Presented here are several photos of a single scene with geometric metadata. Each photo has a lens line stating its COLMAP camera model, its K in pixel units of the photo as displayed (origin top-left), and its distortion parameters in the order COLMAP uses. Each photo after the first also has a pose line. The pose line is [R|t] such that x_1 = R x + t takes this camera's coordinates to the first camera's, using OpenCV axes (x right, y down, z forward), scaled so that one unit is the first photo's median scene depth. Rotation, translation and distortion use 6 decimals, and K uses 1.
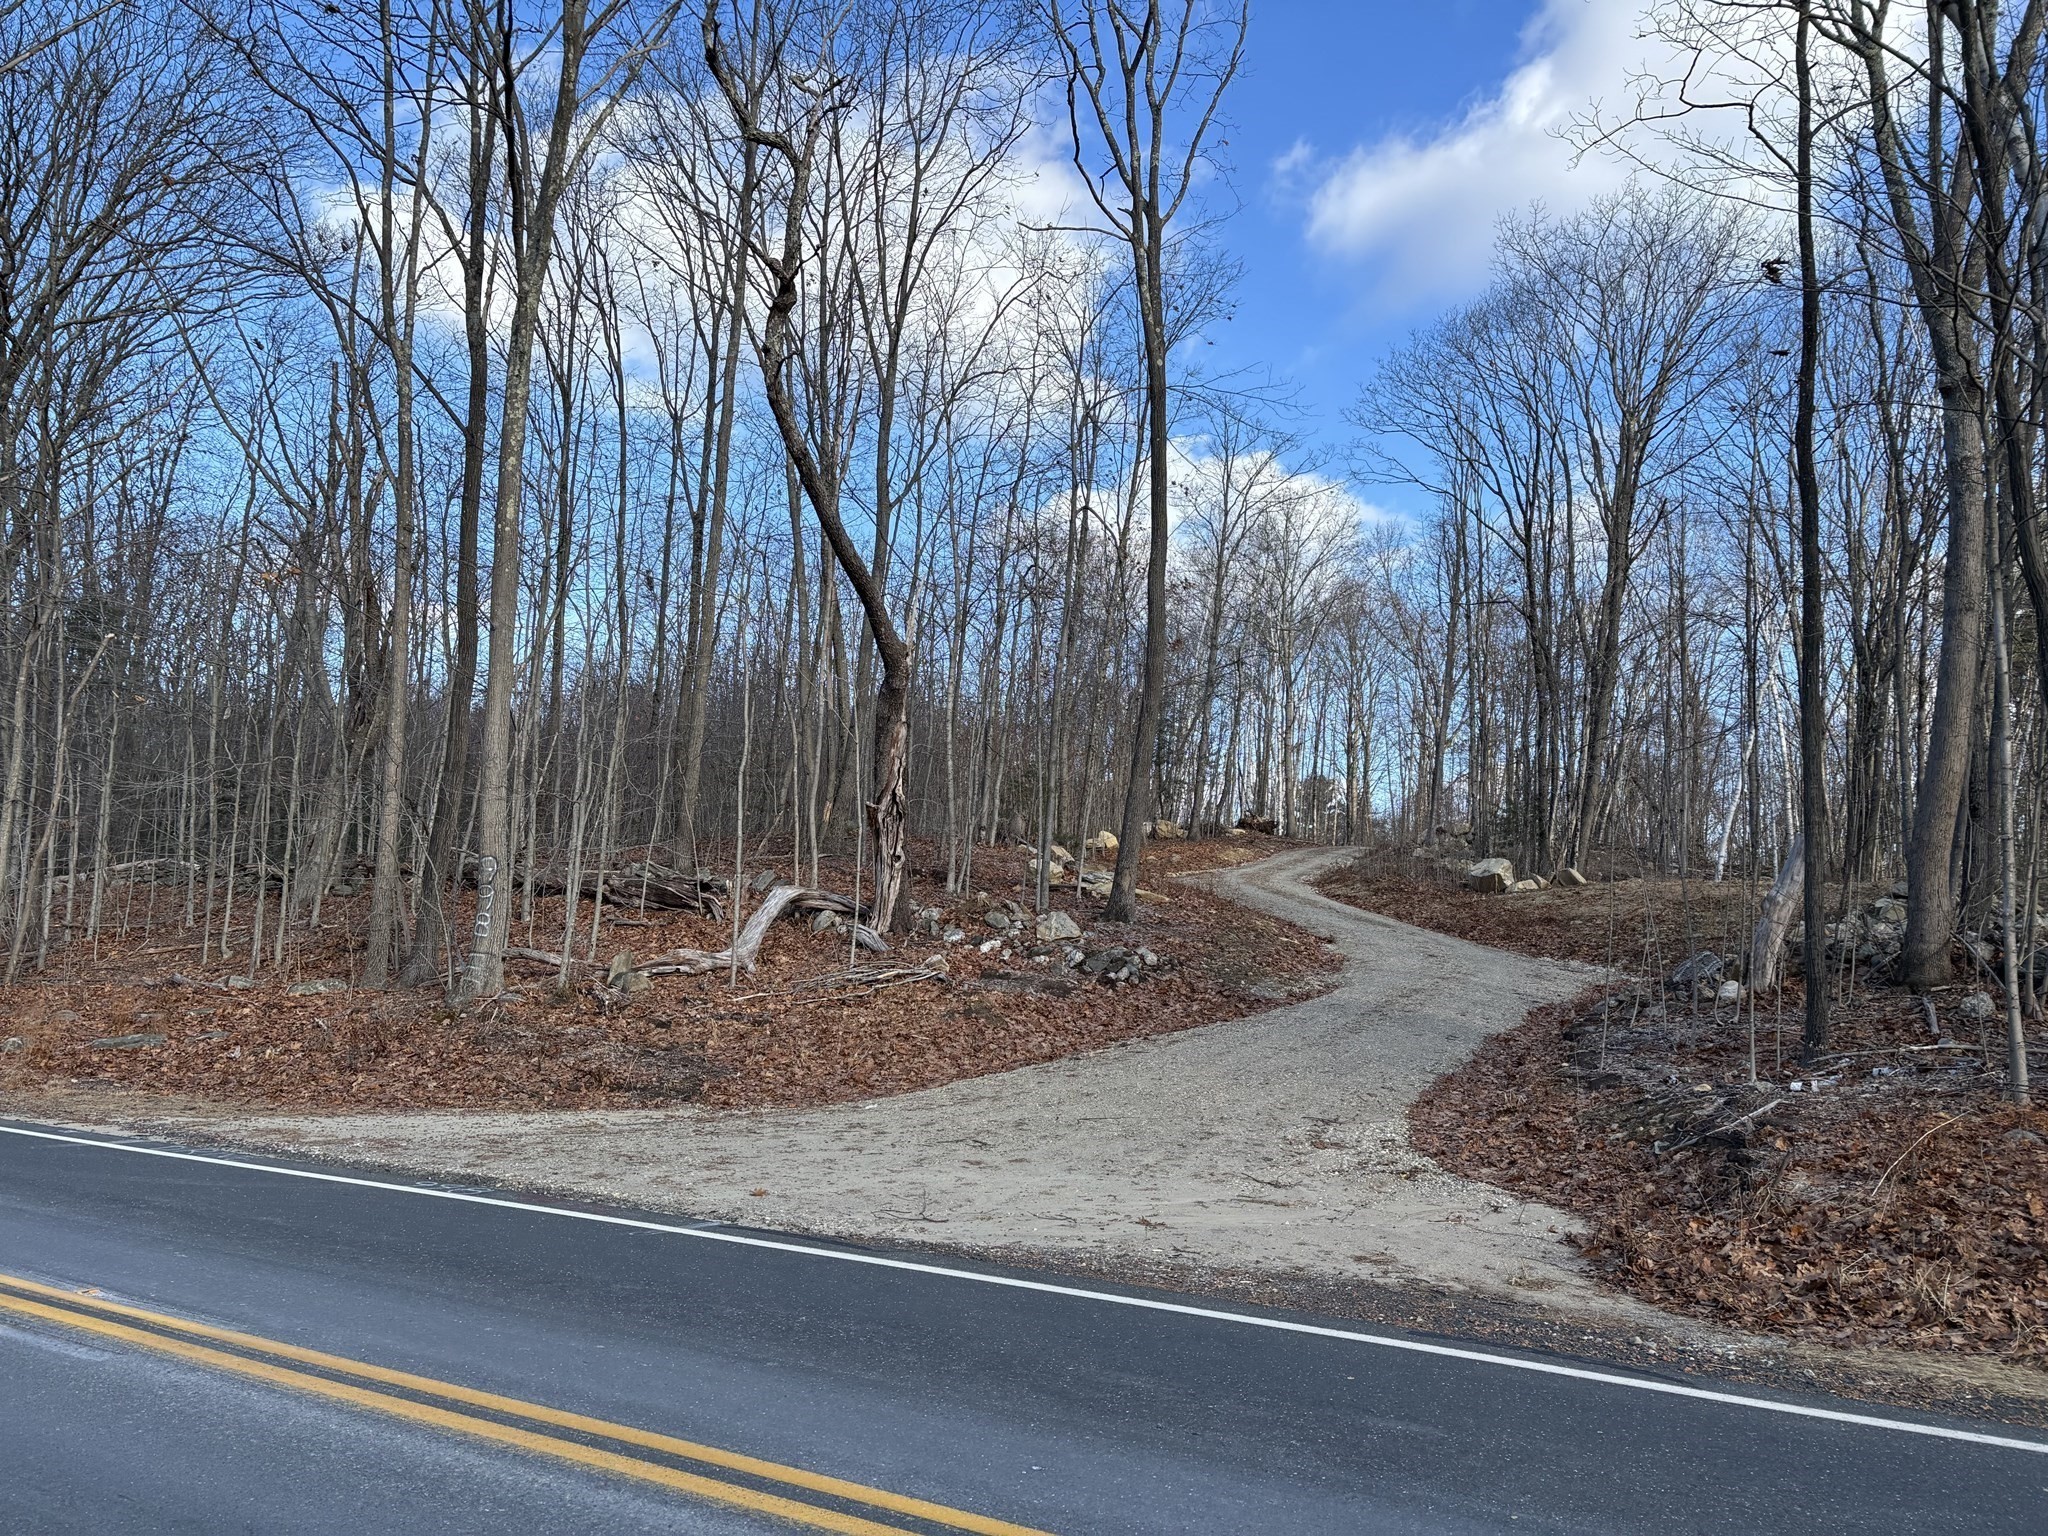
lens RADIAL K [[1559.6, 0, 1024.6], [0, 1559.6, 733.0], [0, 0, 1]] dist [0.110237, 0.000387]
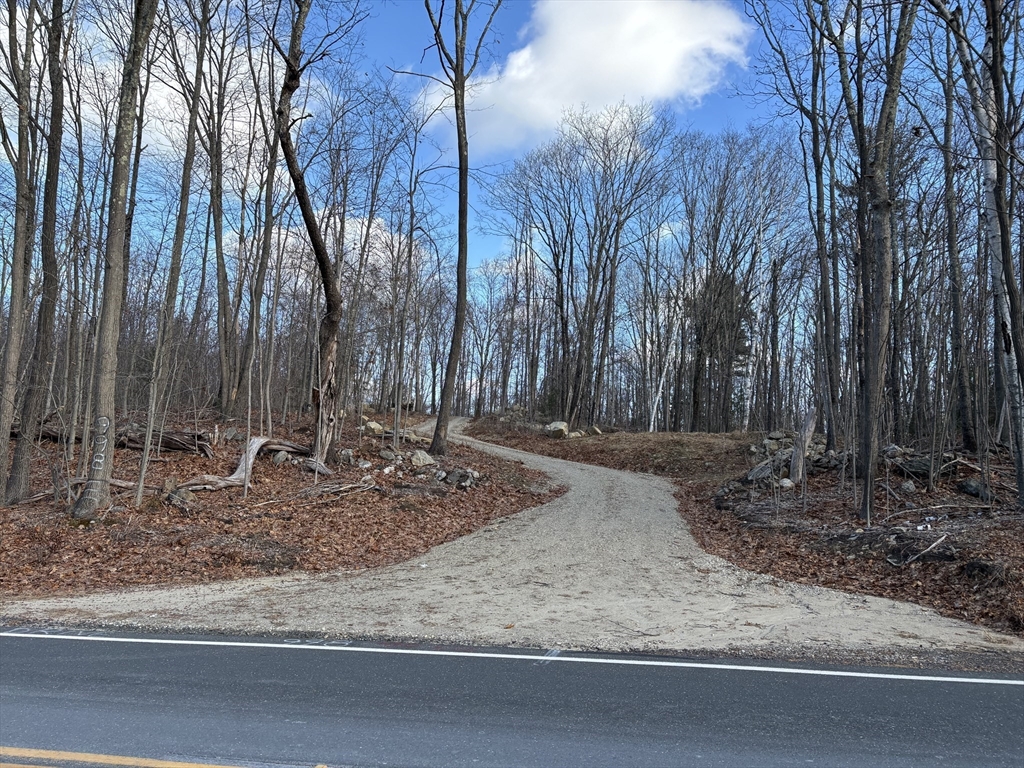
lens RADIAL K [[773.6, 0, 512.0], [0, 773.6, 384.0], [0, 0, 1]] dist [-0.001768, 0.000619]
pose [[0.926470, 0.018956, 0.375890, -0.216906], [-0.029183, 0.999342, 0.021532, 0.016521], [-0.375235, -0.030918, 0.926414, 0.140694]]
